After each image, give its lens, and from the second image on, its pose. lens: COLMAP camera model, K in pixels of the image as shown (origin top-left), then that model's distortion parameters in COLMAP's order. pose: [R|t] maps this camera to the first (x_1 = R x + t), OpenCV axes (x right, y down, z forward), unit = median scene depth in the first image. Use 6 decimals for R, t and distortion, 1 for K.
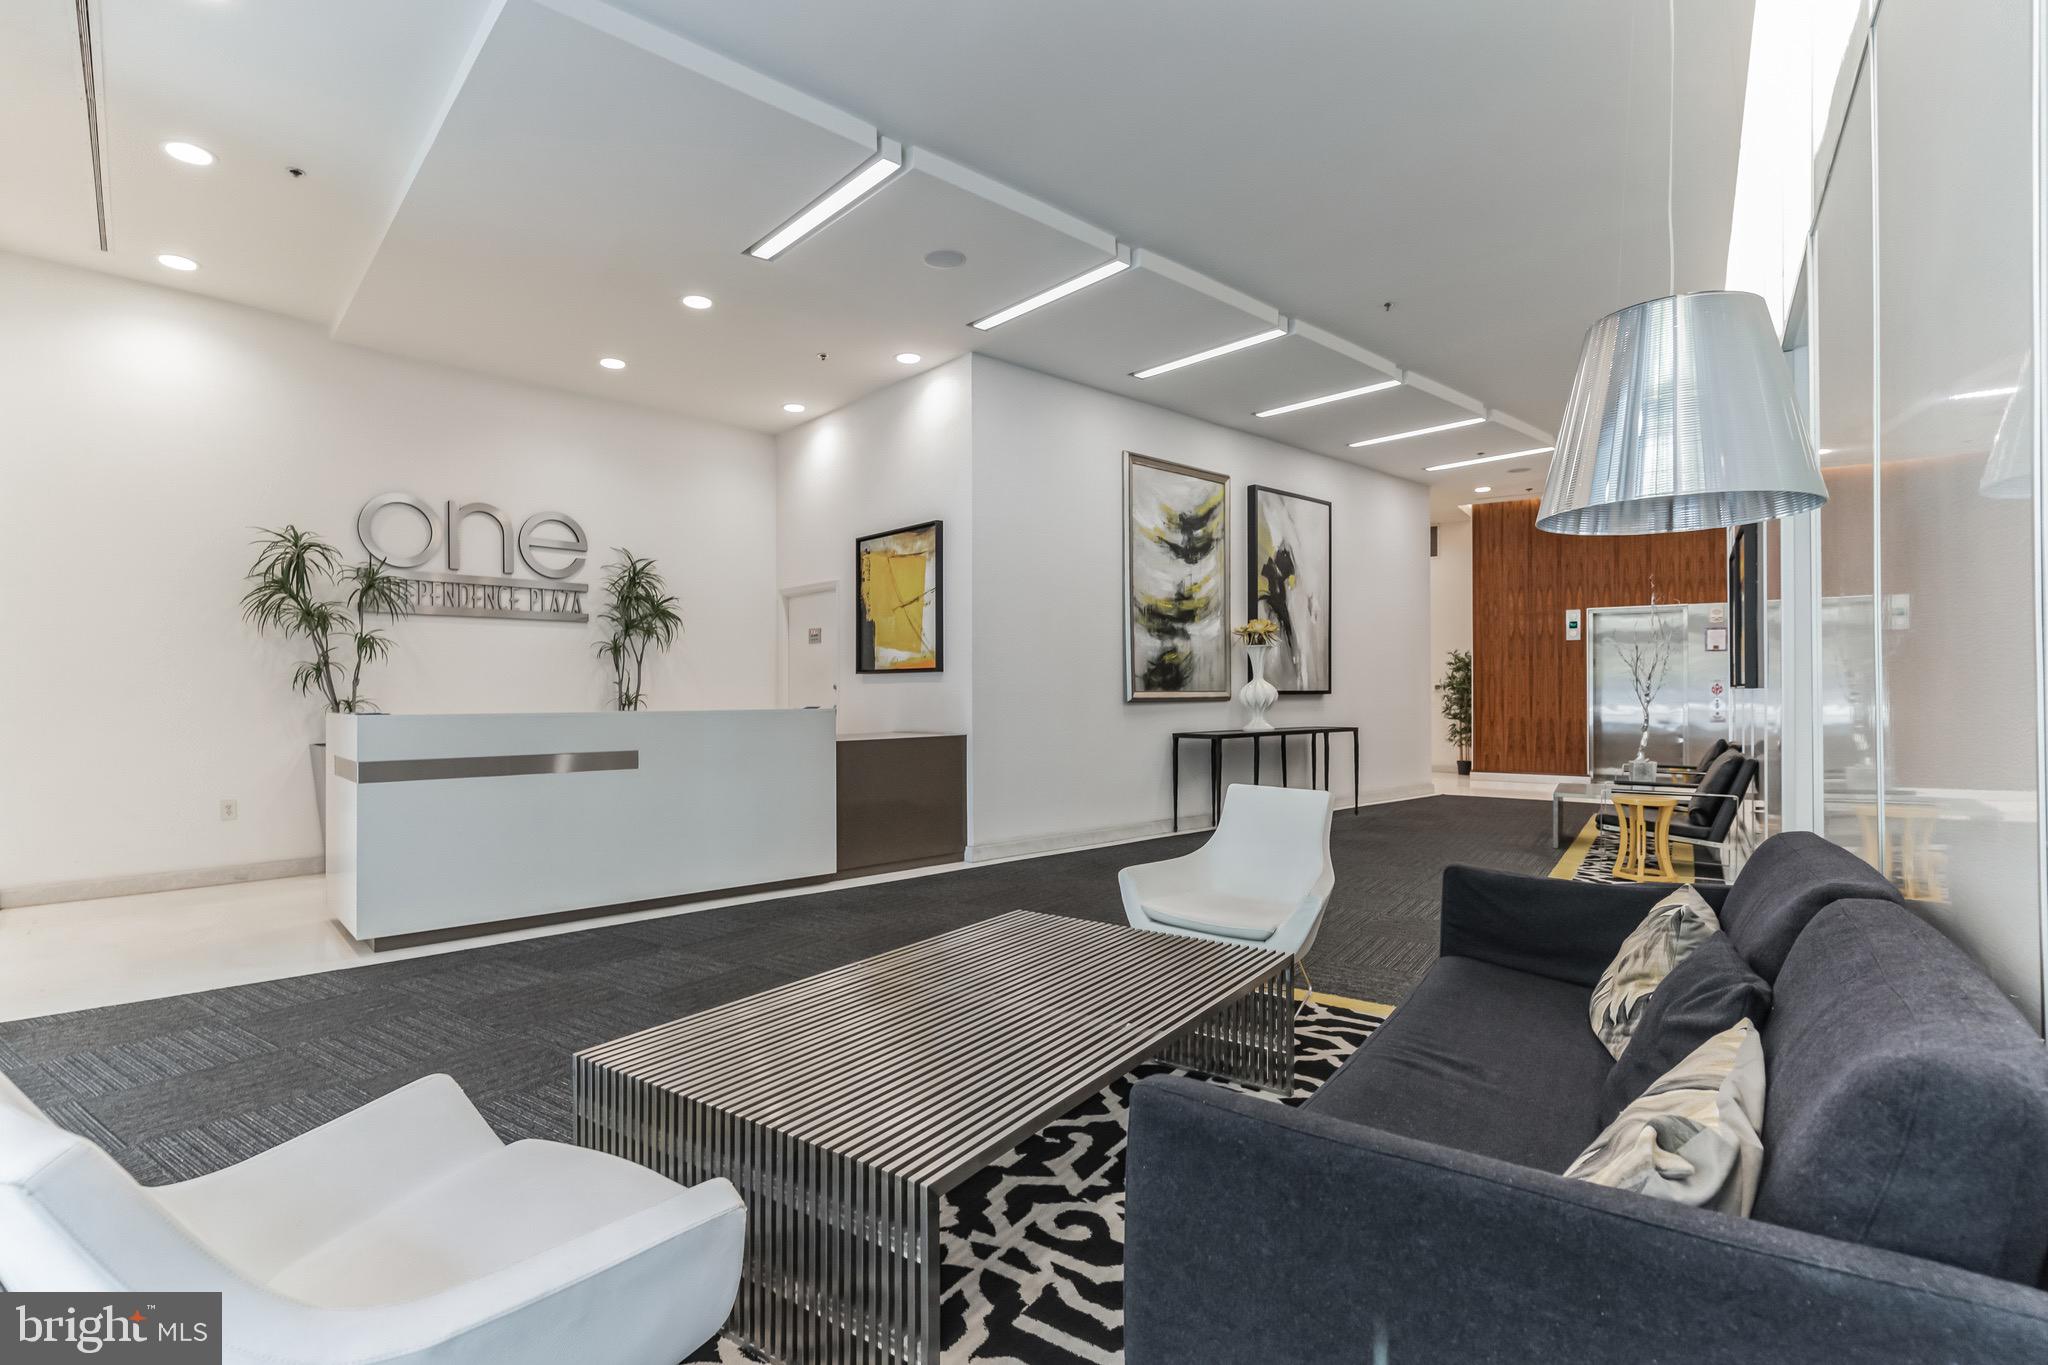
lens RADIAL K [[949.3, 0, 1025.5], [0, 949.3, 690.2], [0, 0, 1]] dist [0.001667, 0.000366]
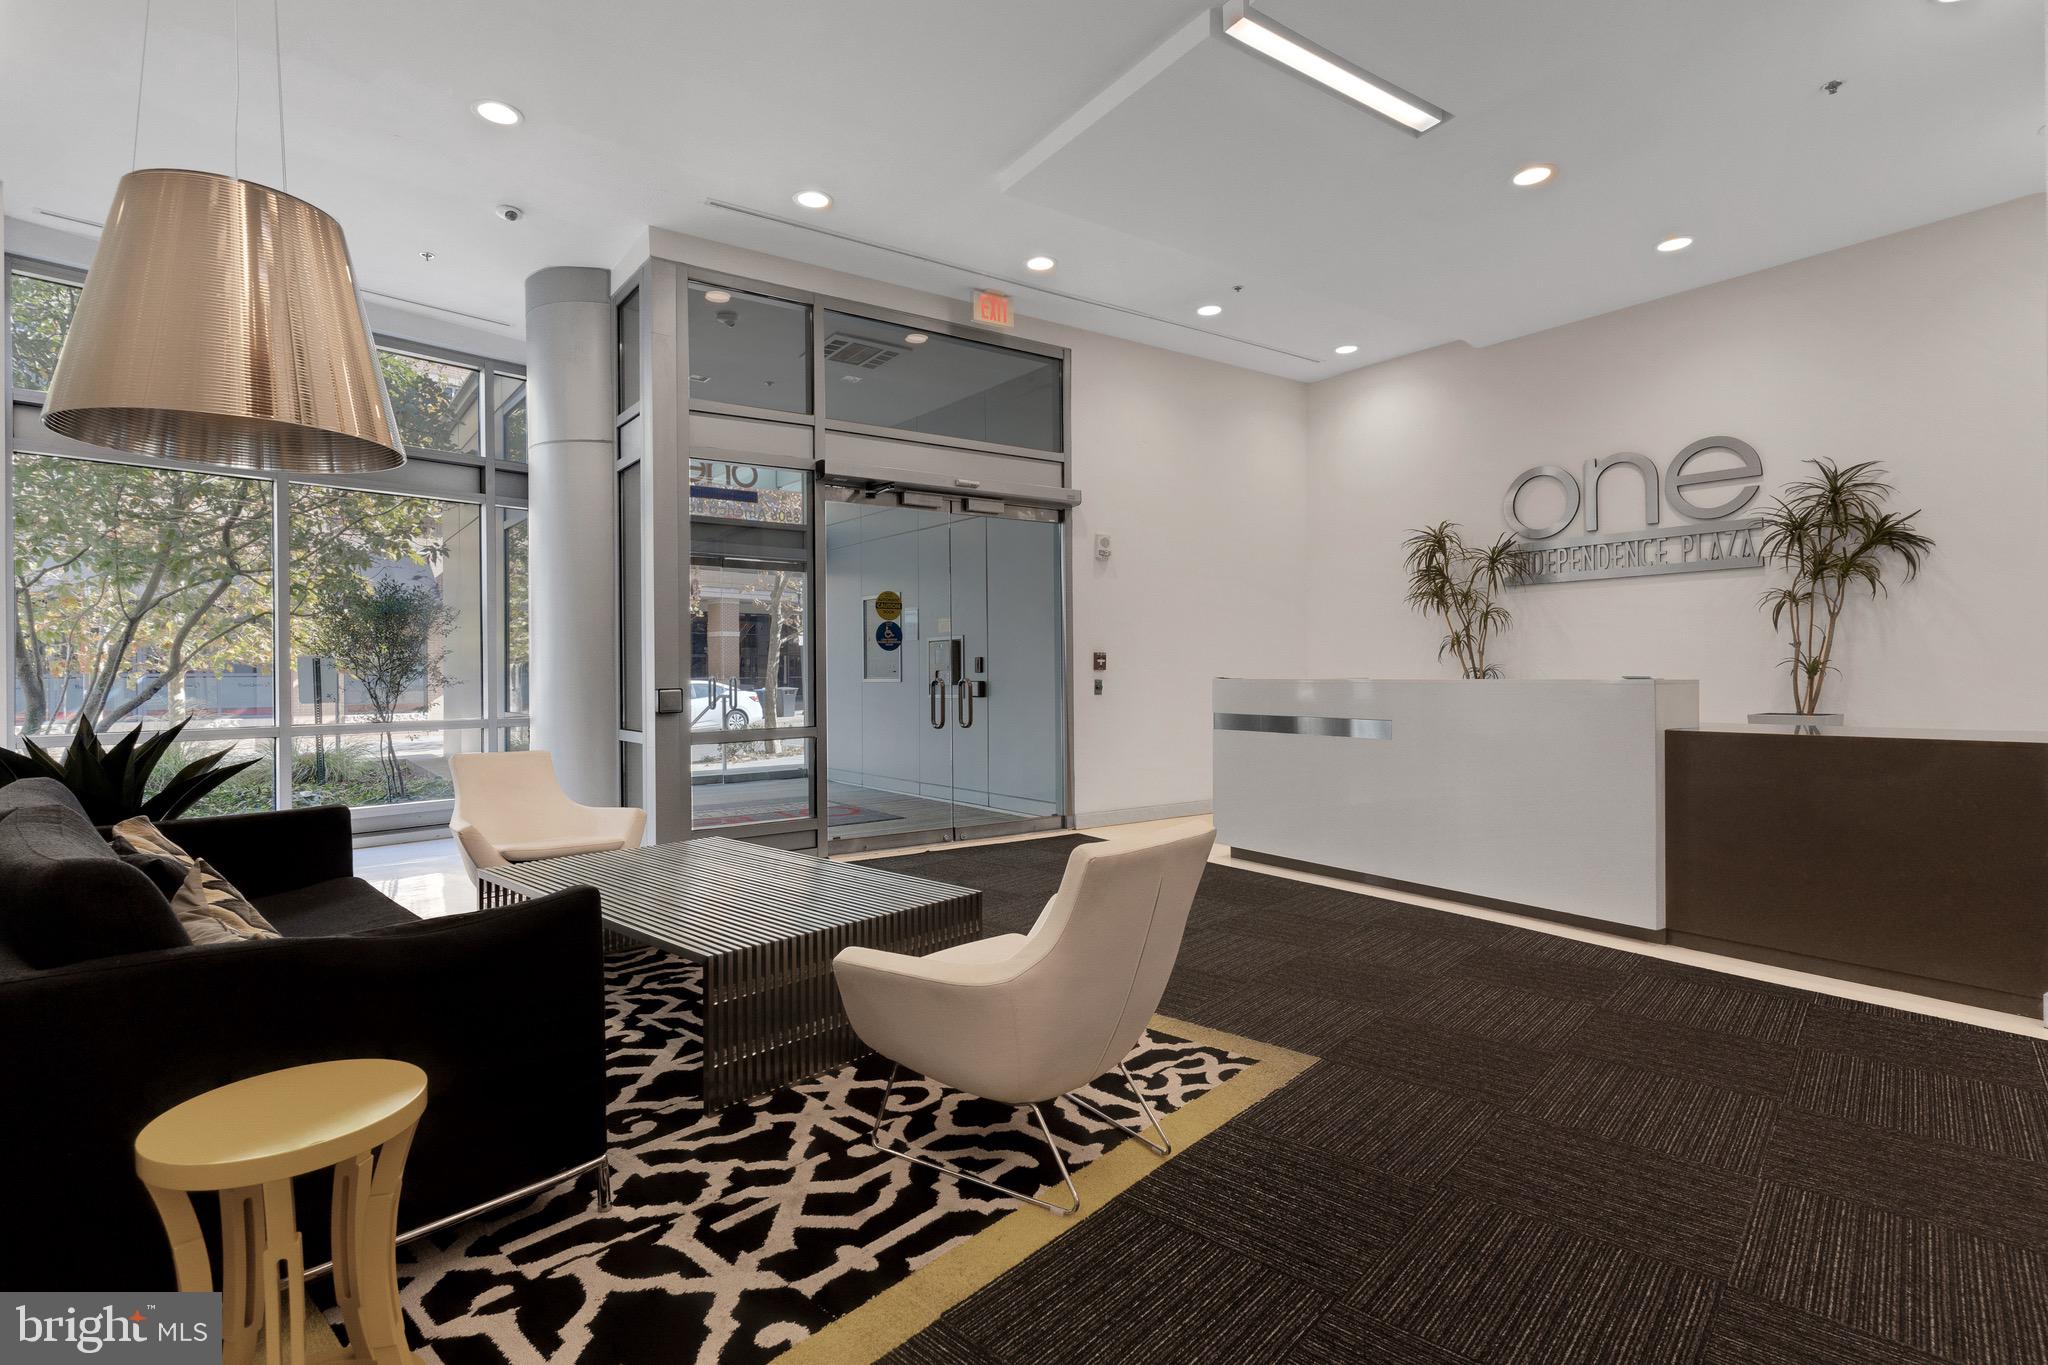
lens RADIAL K [[983.8, 0, 1025.1], [0, 983.8, 678.7], [0, 0, 1]] dist [0.002268, -0.000950]
pose [[-0.133506, 0.006373, -0.991027, 0.465560], [0.011088, 0.999926, 0.004937, 0.009597], [0.990986, -0.010330, -0.133567, 0.580475]]
